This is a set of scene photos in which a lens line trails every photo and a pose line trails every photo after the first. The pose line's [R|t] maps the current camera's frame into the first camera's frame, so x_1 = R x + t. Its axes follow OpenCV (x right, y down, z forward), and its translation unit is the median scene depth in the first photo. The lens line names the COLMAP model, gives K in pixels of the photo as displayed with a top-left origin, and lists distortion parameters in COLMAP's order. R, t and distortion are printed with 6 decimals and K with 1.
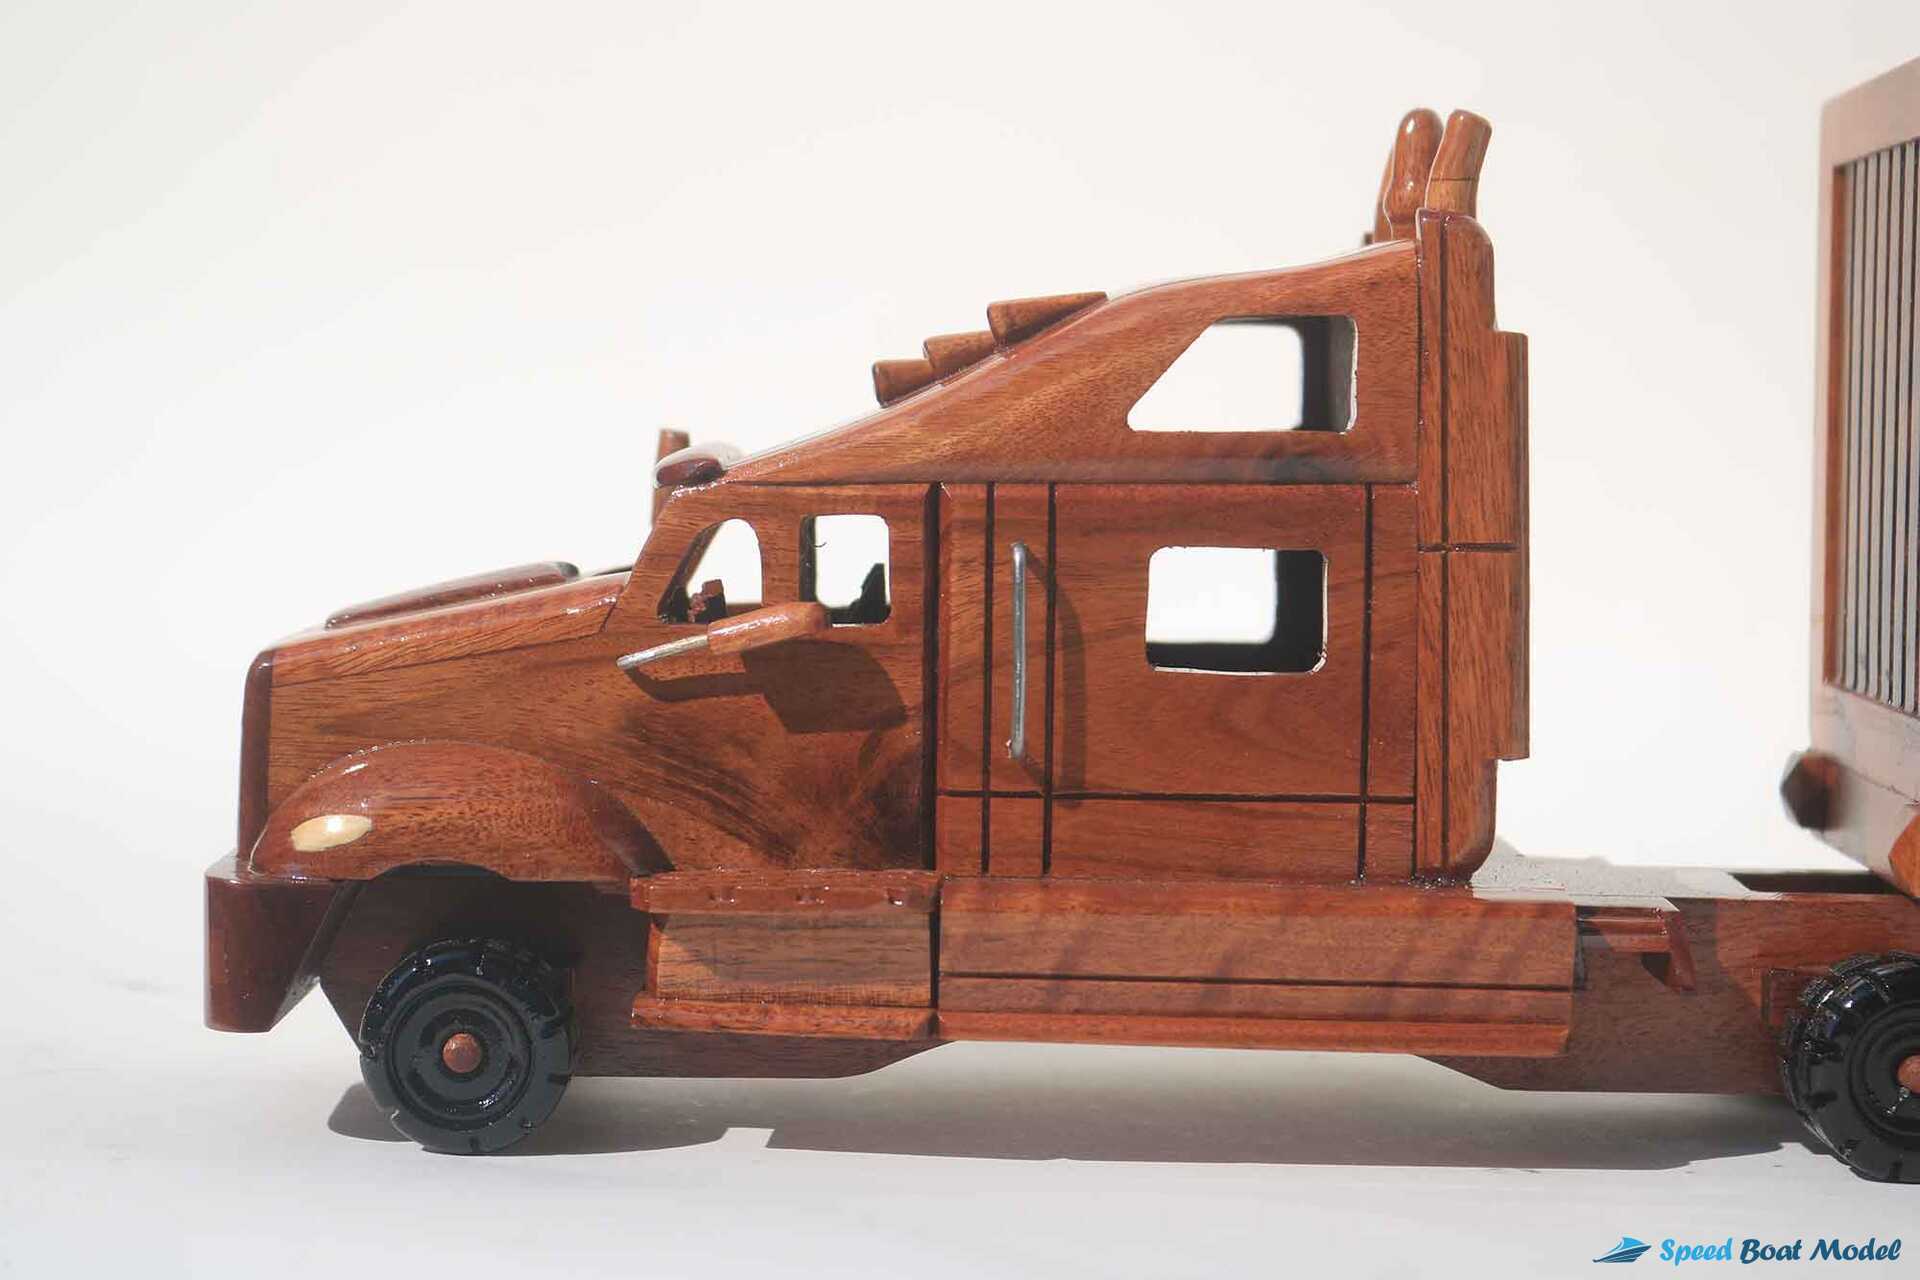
lens RADIAL K [[3288.8, 0, 963.1], [0, 3288.8, 627.8], [0, 0, 1]] dist [-0.104284, 0.000000]
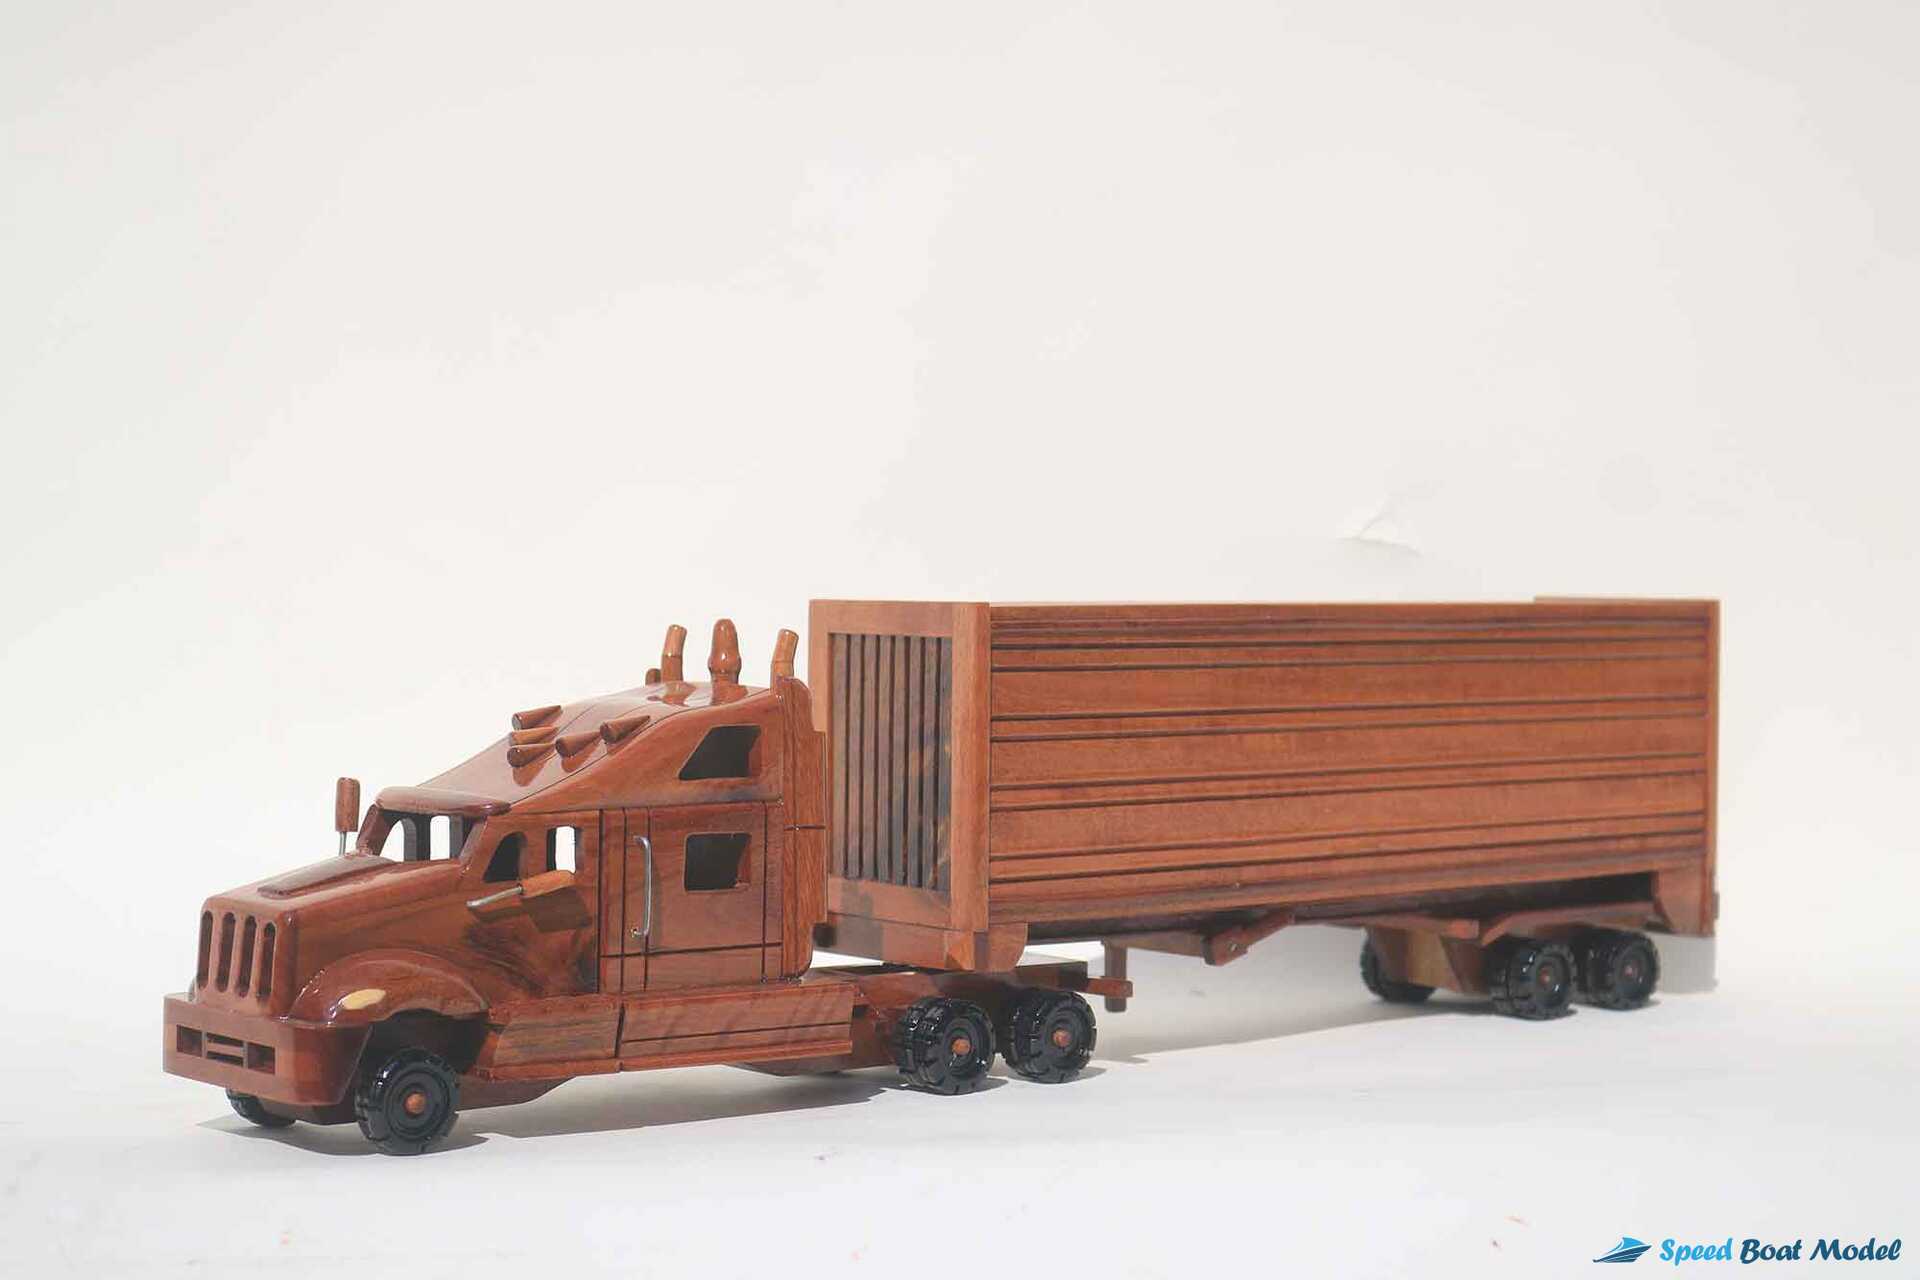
lens RADIAL K [[3288.8, 0, 965.0], [0, 3288.8, 634.4], [0, 0, 1]] dist [-0.104284, 0.000000]
pose [[0.739682, -0.010833, 0.672870, -1.250638], [0.030395, 0.999388, -0.017324, -0.112755], [-0.672270, 0.033266, 0.739558, -0.717649]]
